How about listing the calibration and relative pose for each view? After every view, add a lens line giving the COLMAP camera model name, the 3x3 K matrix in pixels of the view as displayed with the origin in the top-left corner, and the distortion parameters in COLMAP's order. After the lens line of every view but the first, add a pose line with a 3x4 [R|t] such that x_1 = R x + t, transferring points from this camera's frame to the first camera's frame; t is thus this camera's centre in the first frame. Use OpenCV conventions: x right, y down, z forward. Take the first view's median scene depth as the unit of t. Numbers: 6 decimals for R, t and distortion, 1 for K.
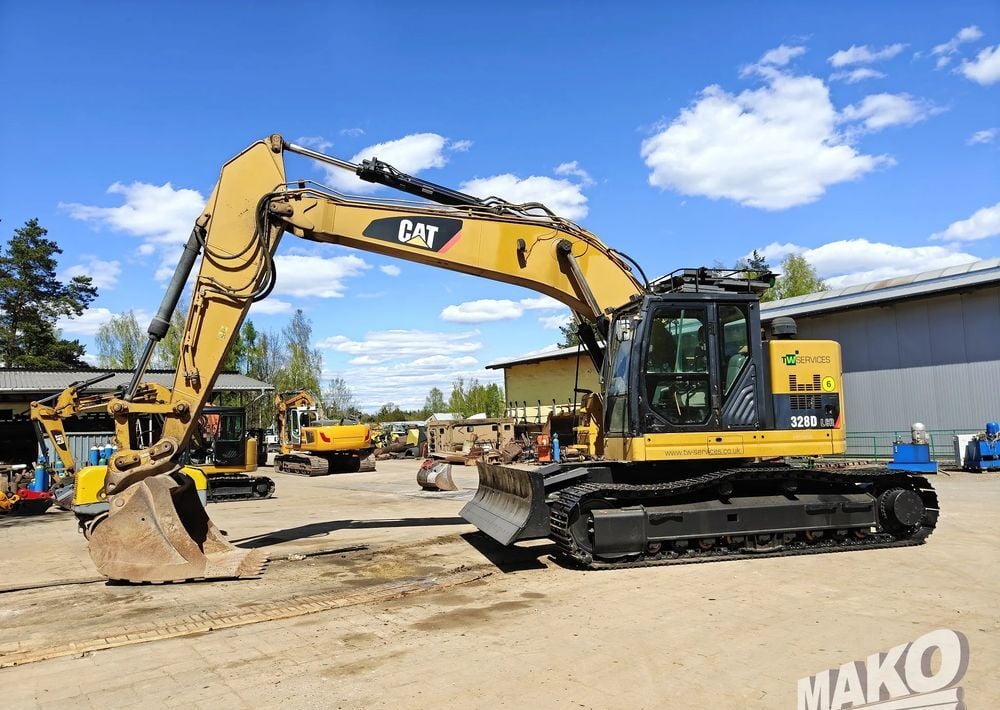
lens RADIAL K [[698.9, 0, 499.9], [0, 698.9, 377.3], [0, 0, 1]] dist [0.021005, -0.005276]
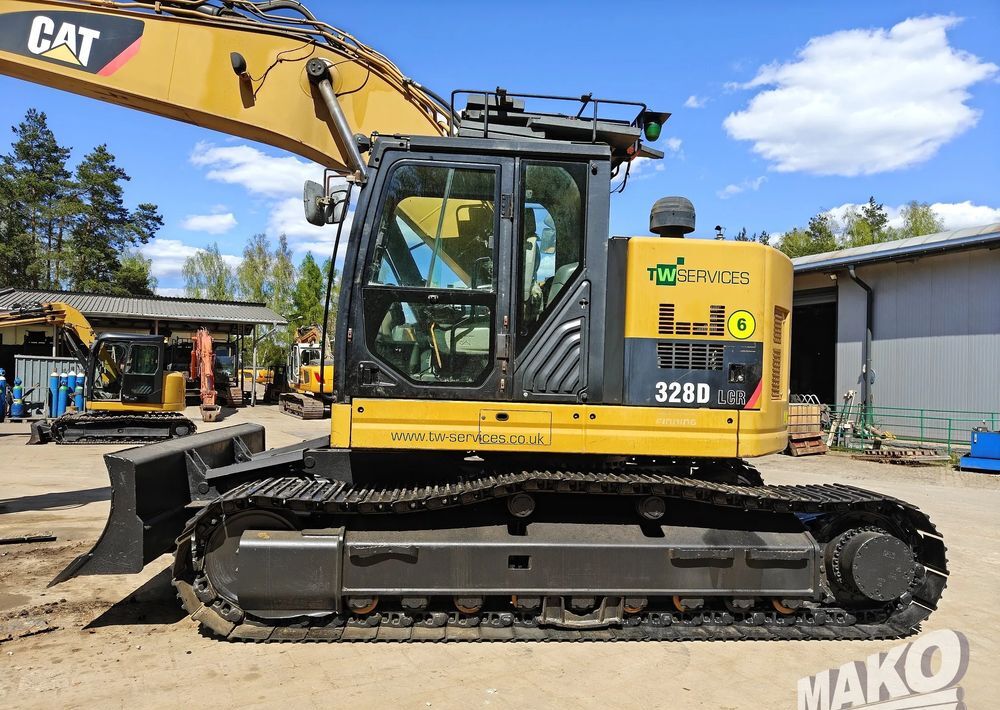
lens RADIAL K [[698.9, 0, 499.9], [0, 698.9, 377.3], [0, 0, 1]] dist [0.021005, -0.005276]
pose [[0.989006, 0.058229, -0.135932, 0.364298], [-0.048329, 0.996009, 0.075030, 0.018238], [0.139759, -0.067636, 0.987873, 0.454643]]
